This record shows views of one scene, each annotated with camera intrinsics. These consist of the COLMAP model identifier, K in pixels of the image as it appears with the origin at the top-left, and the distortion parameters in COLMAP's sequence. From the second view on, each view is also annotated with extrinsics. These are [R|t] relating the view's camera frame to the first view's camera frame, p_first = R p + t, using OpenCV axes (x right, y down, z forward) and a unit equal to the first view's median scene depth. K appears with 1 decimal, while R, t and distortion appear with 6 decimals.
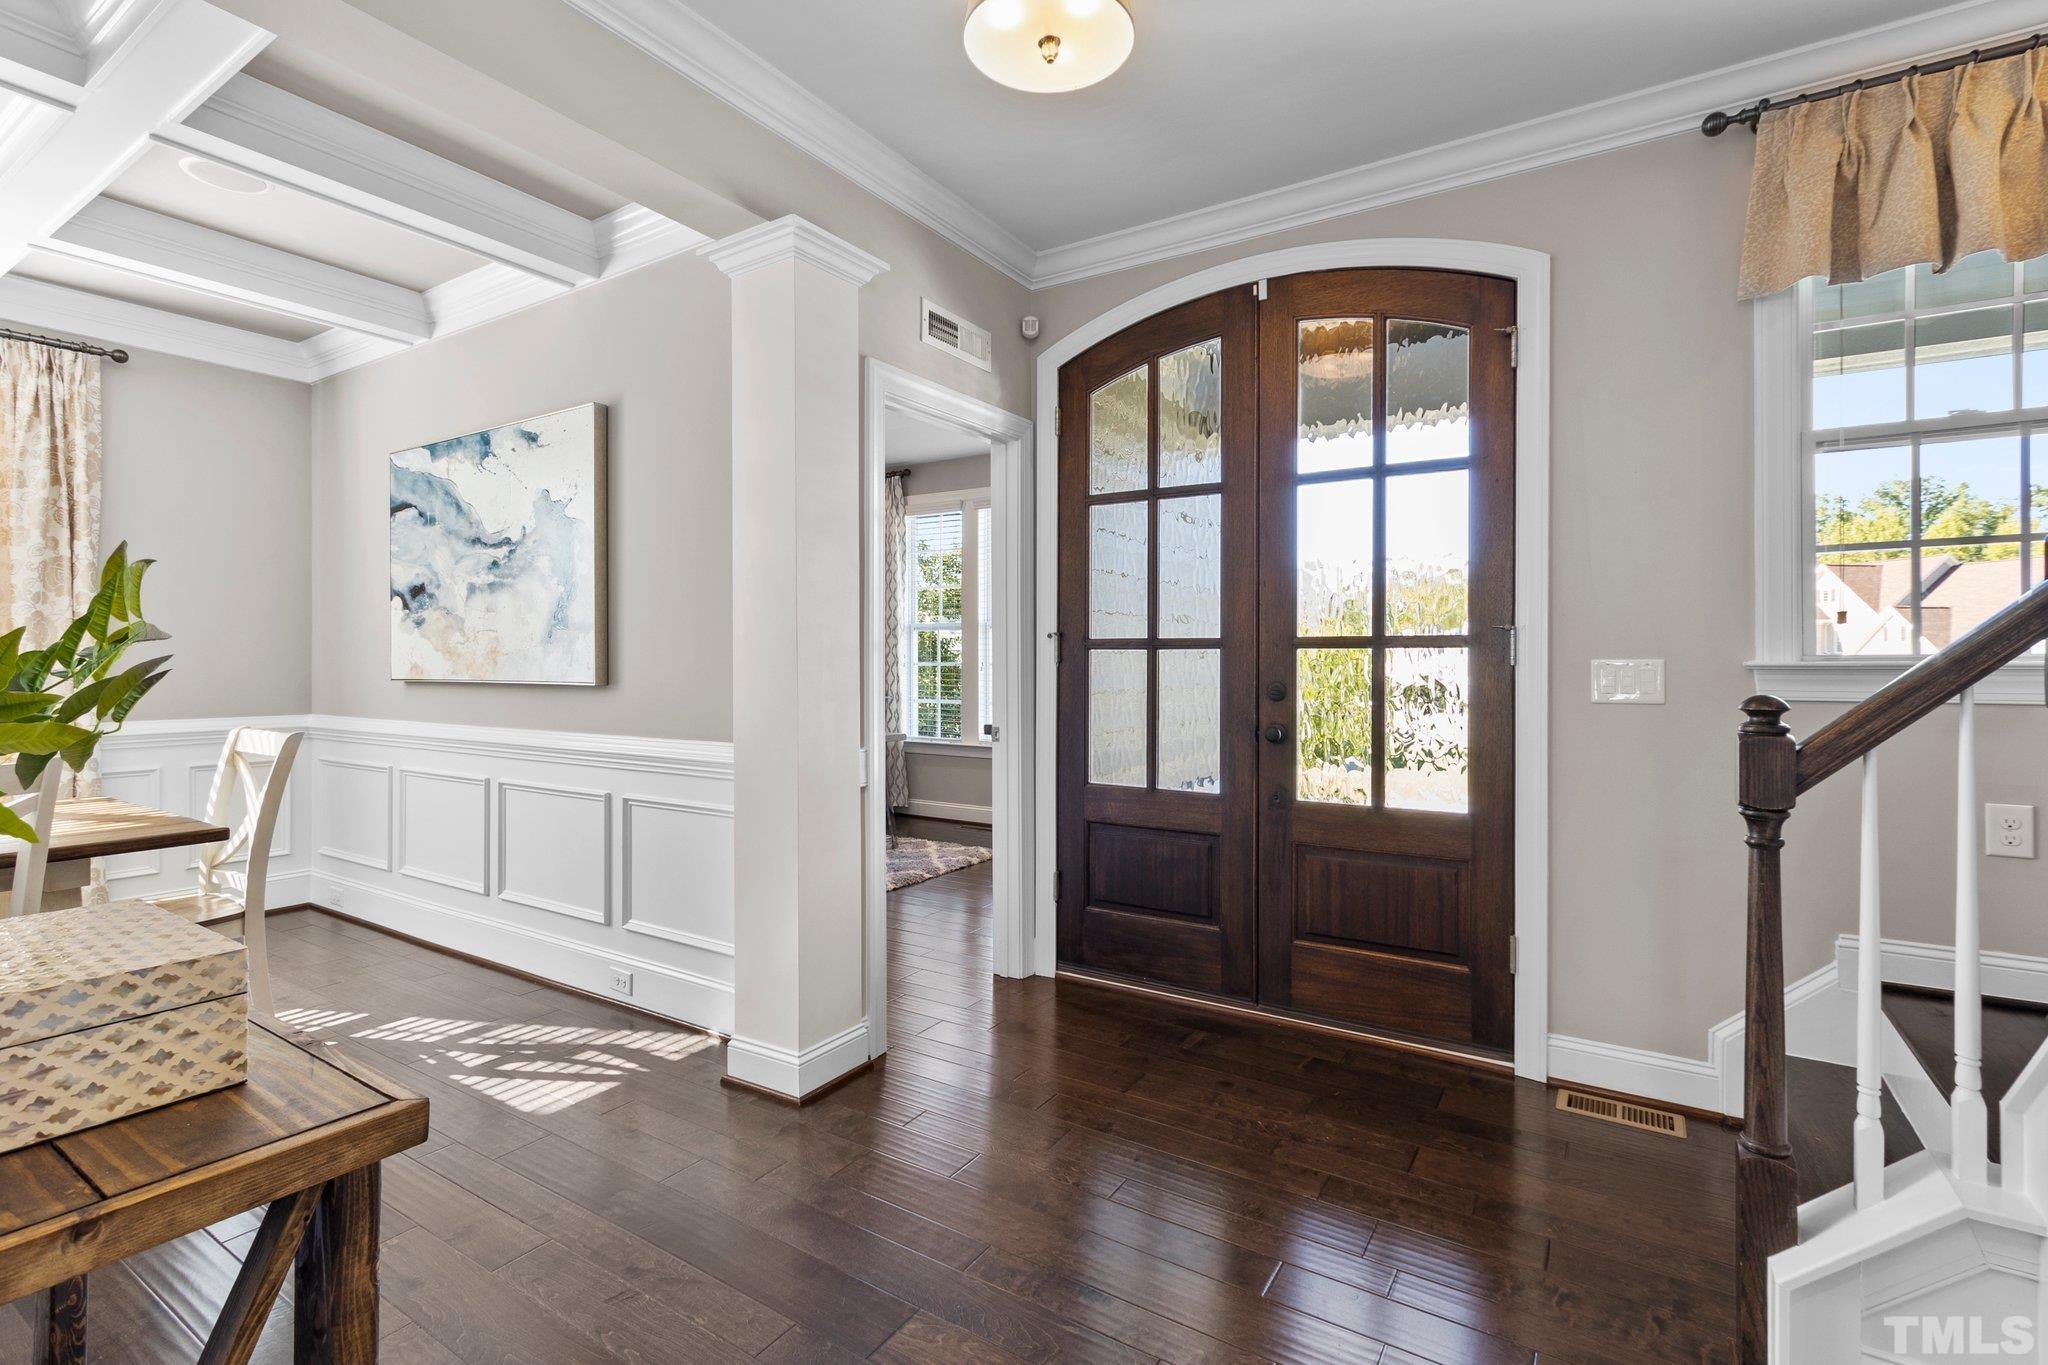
lens RADIAL K [[939.9, 0, 1018.2], [0, 939.9, 663.9], [0, 0, 1]] dist [0.001152, -0.001358]
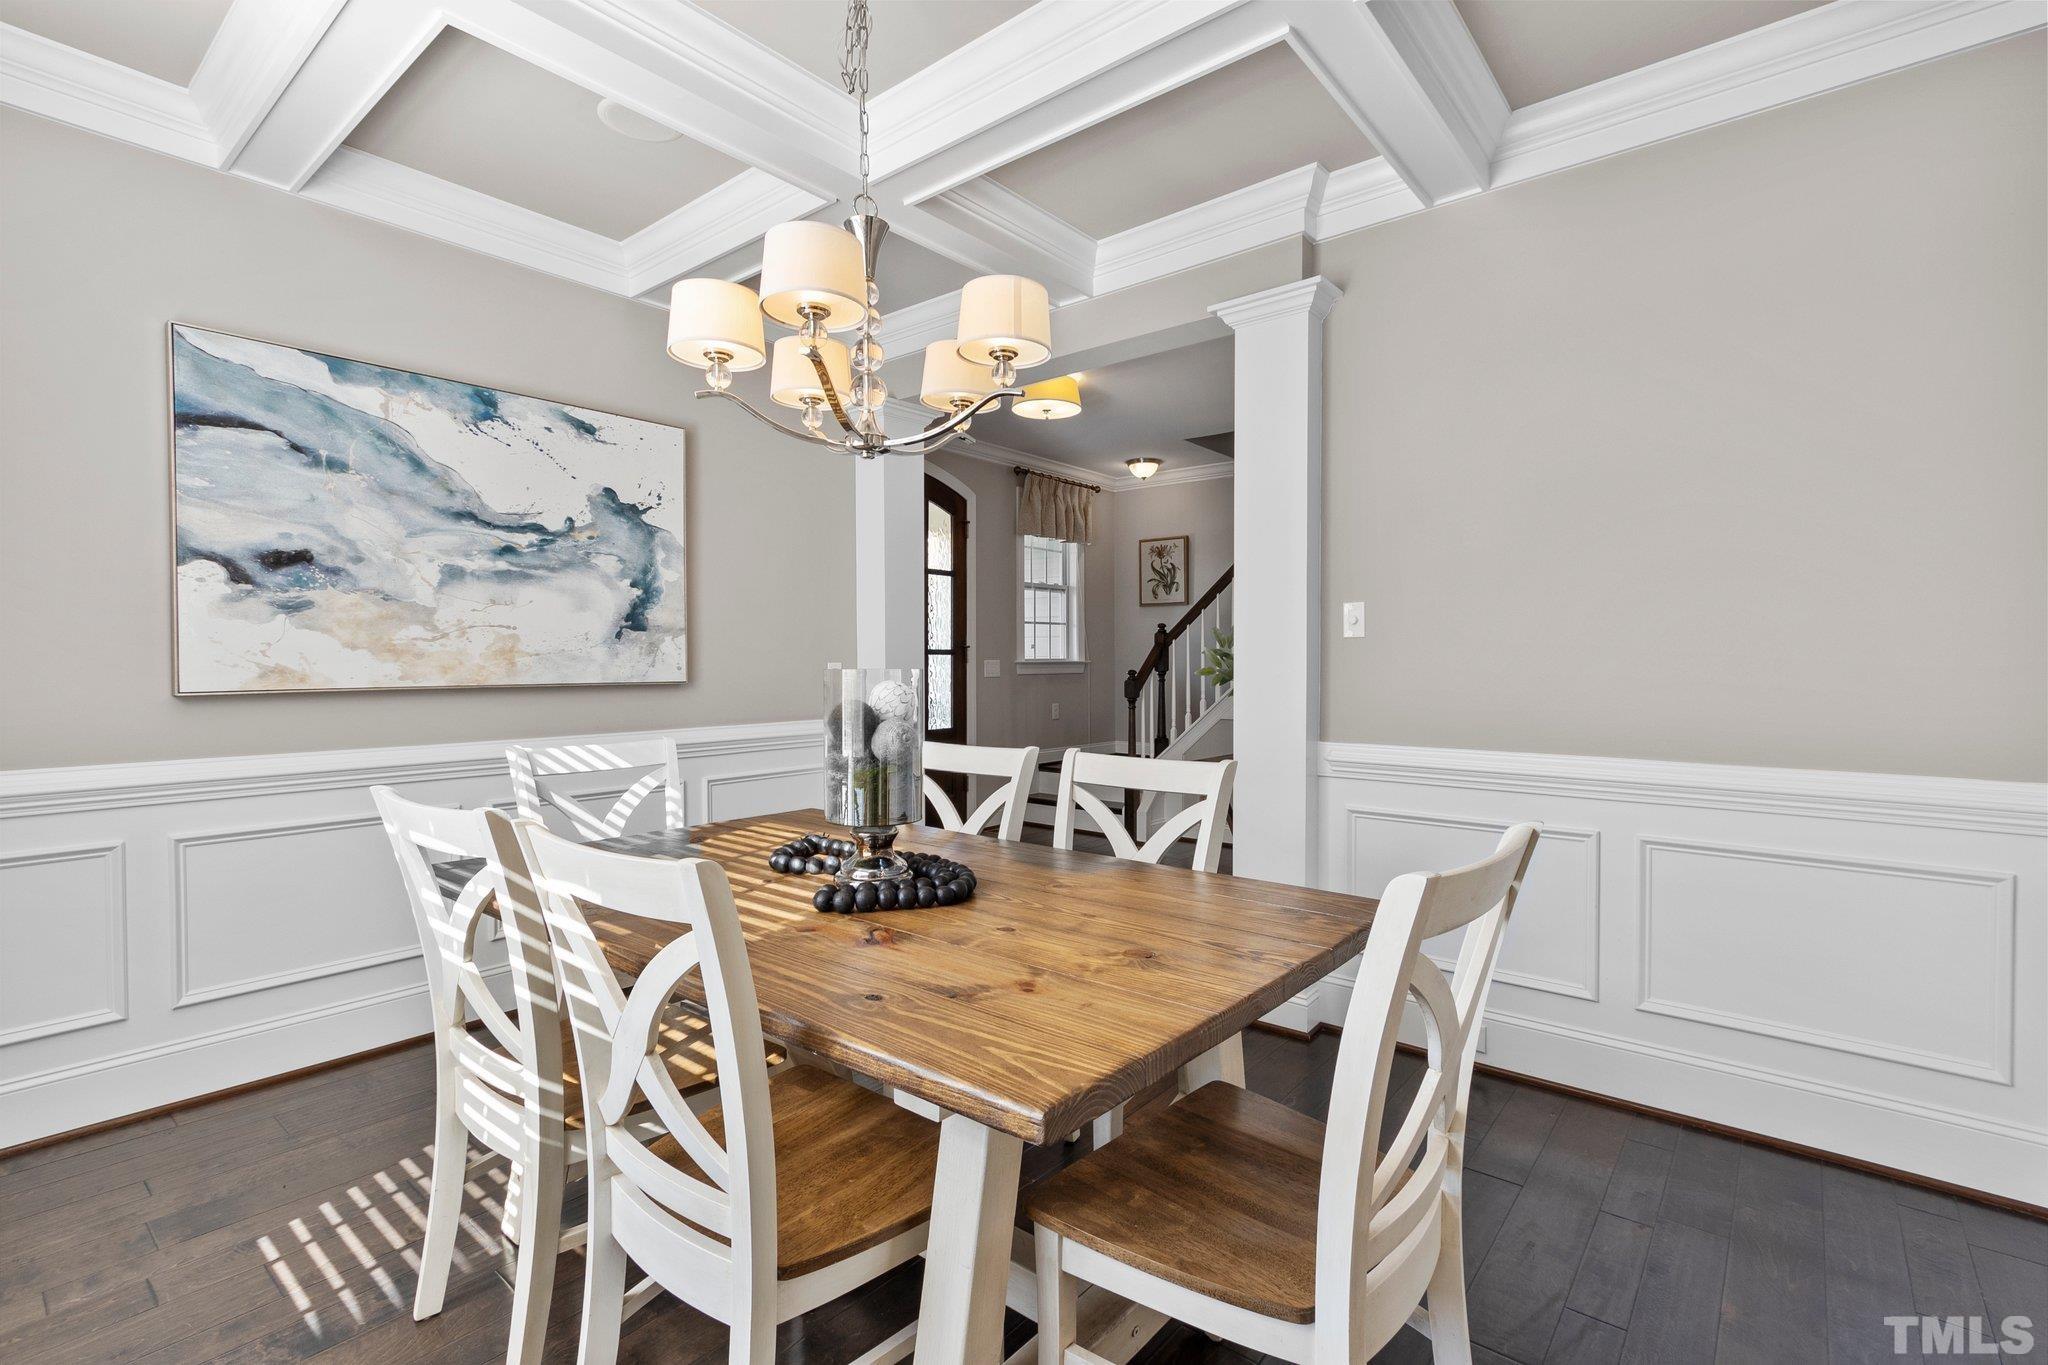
lens RADIAL K [[939.9, 0, 1023.1], [0, 939.9, 678.1], [0, 0, 1]] dist [0.001152, -0.001358]
pose [[0.116044, -0.019483, 0.993053, -1.377830], [0.005738, 0.999804, 0.018945, -0.002277], [-0.993227, 0.003500, 0.116134, 0.435866]]
